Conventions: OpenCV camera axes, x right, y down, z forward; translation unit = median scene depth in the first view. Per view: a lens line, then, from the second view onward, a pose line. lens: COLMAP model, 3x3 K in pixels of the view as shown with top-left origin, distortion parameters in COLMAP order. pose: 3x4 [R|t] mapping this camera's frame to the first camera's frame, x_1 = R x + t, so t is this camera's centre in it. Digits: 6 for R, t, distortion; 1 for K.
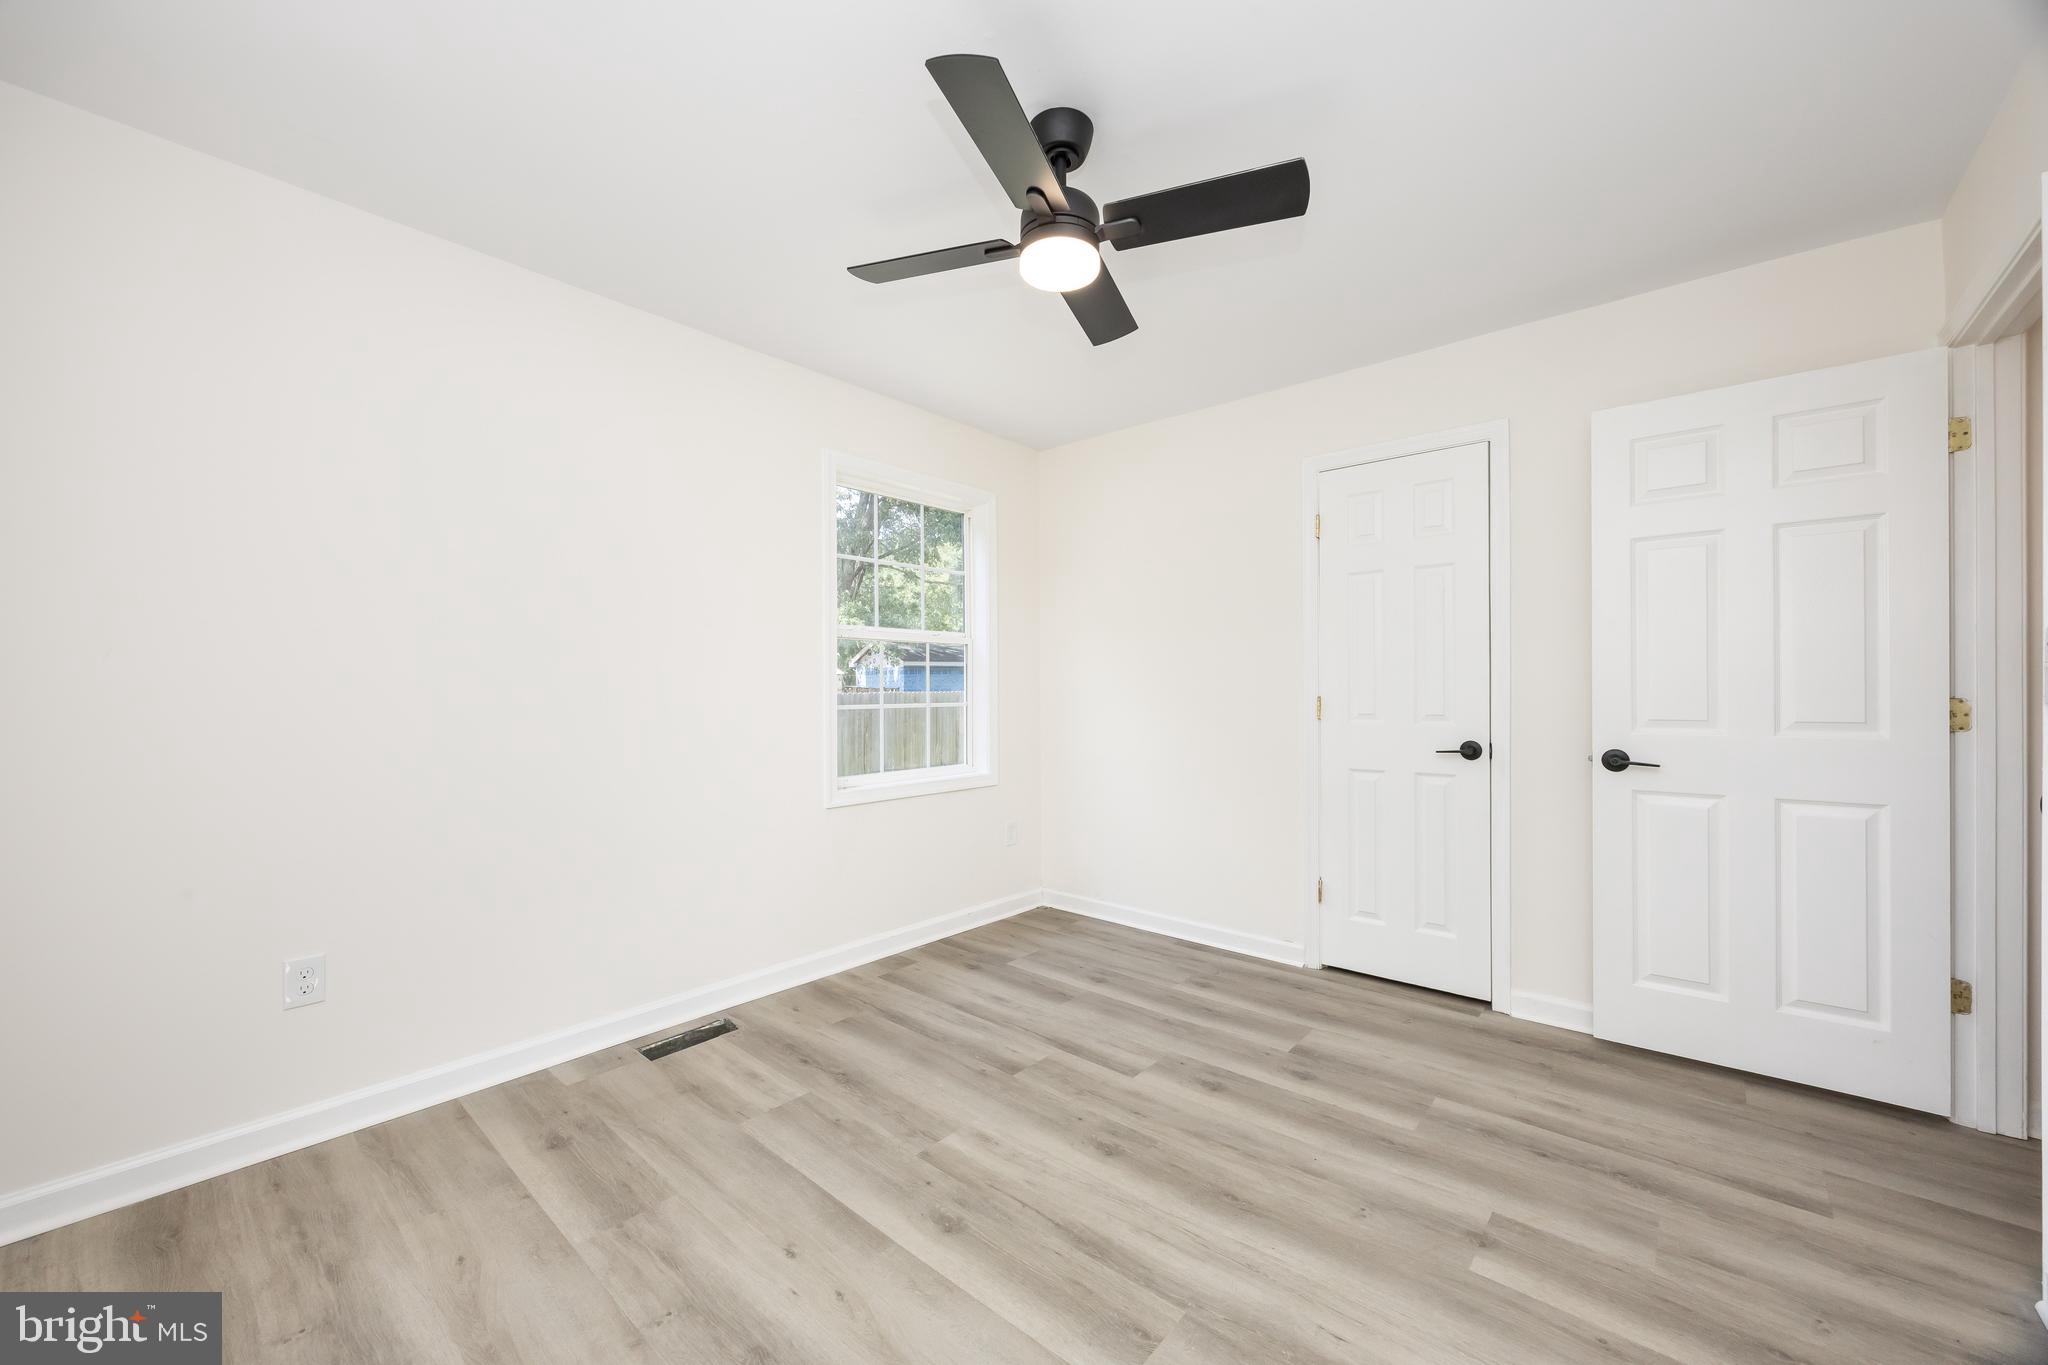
lens RADIAL K [[787.0, 0, 1022.2], [0, 787.0, 688.1], [0, 0, 1]] dist [-0.001560, -0.000112]
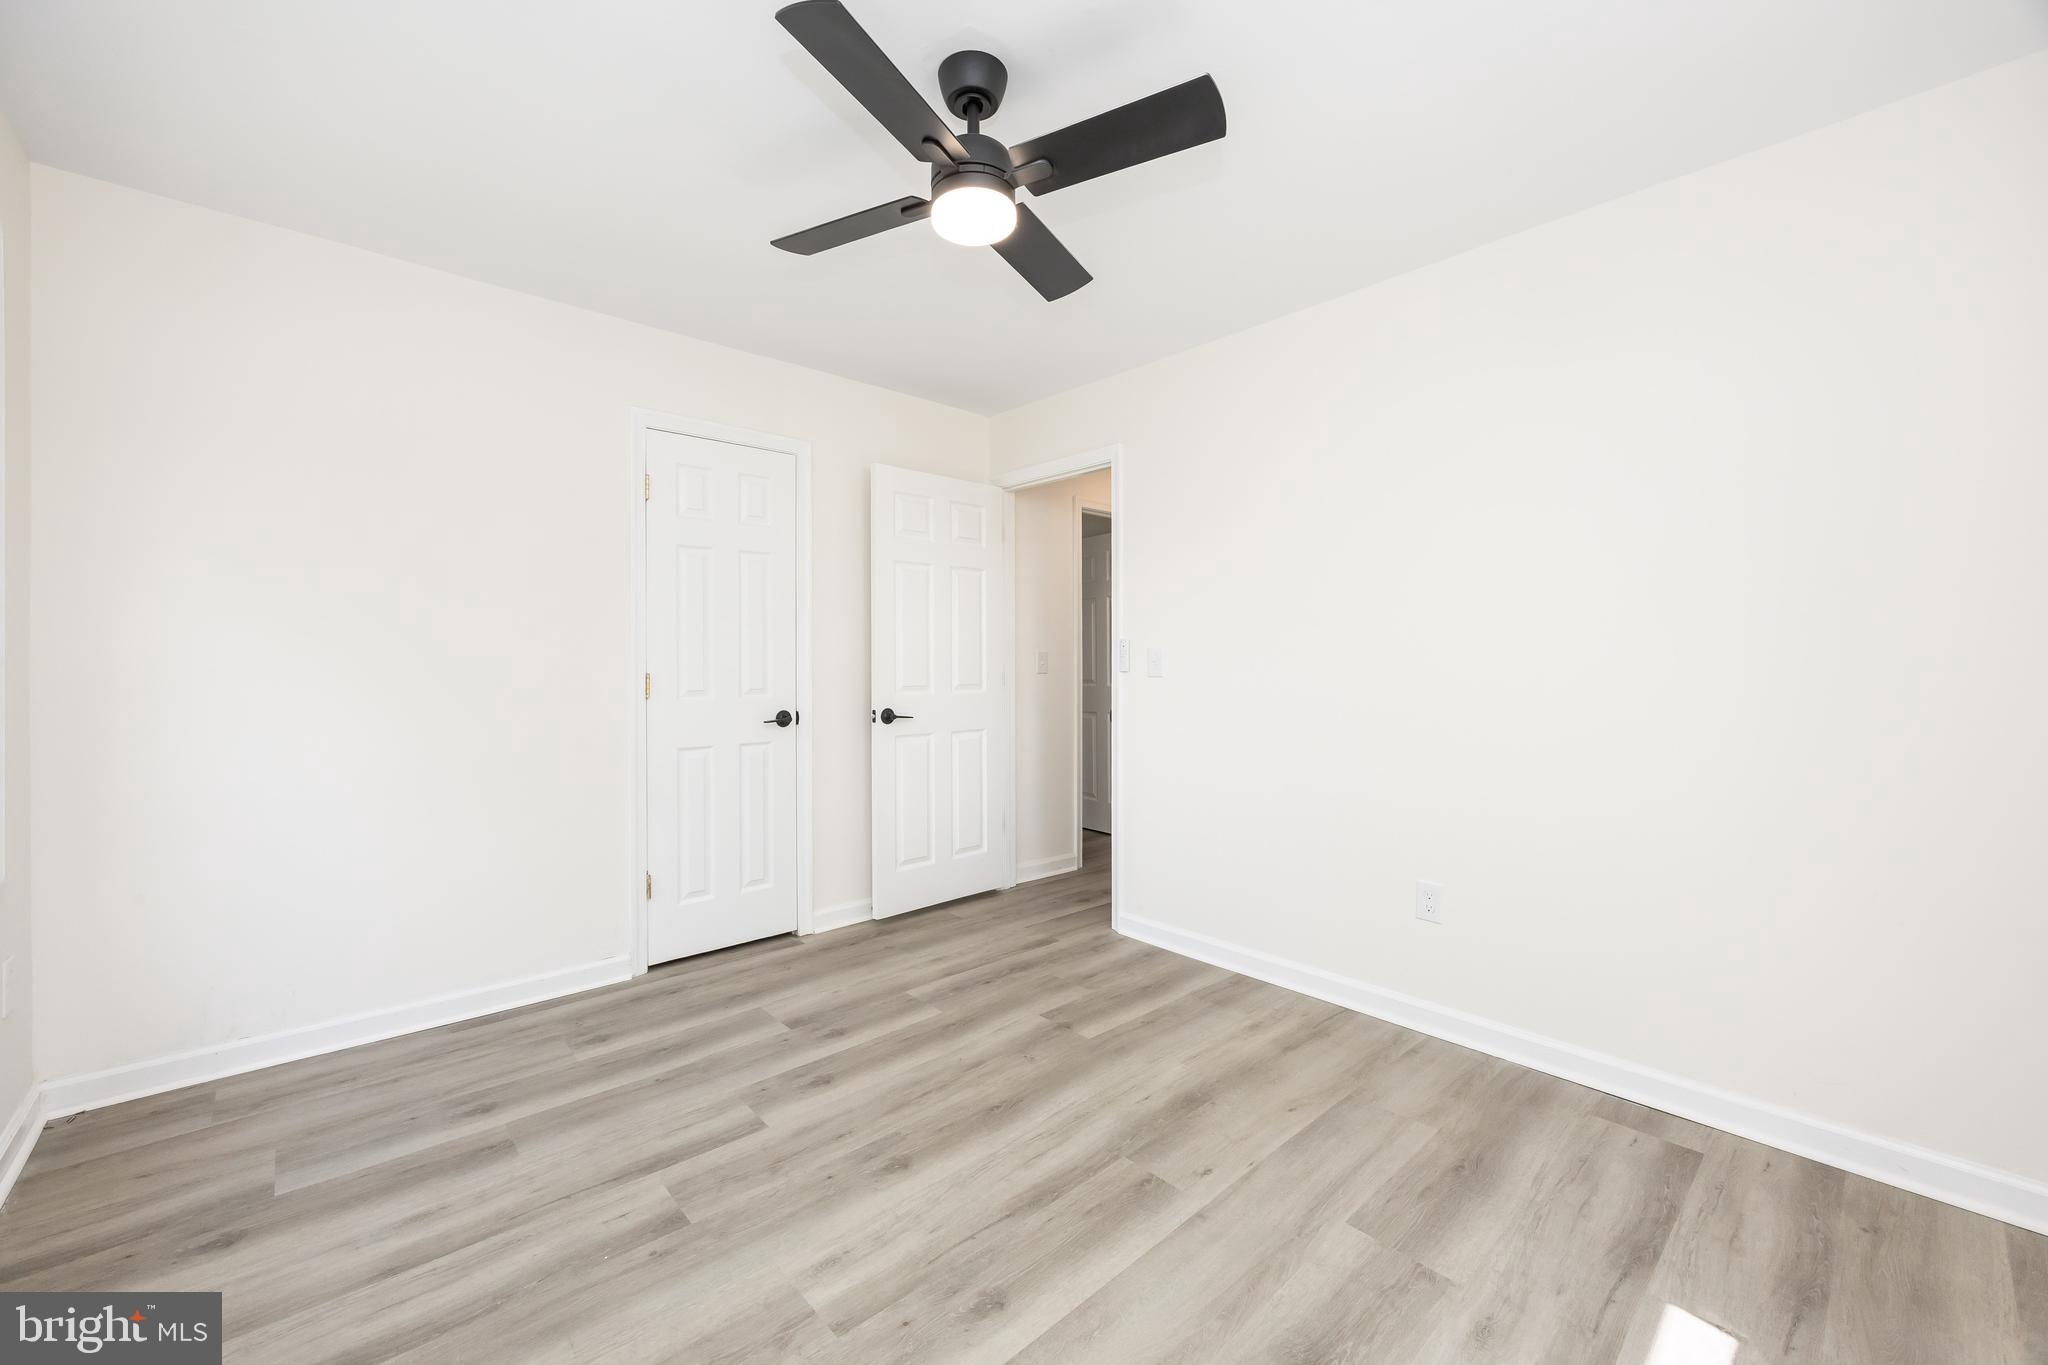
lens RADIAL K [[804.3, 0, 1025.6], [0, 804.3, 663.3], [0, 0, 1]] dist [-0.000869, 0.000033]
pose [[0.110108, 0.004918, 0.993907, -0.675368], [-0.001925, 0.999987, -0.004735, 0.003673], [-0.993918, -0.001391, 0.110116, 0.623824]]
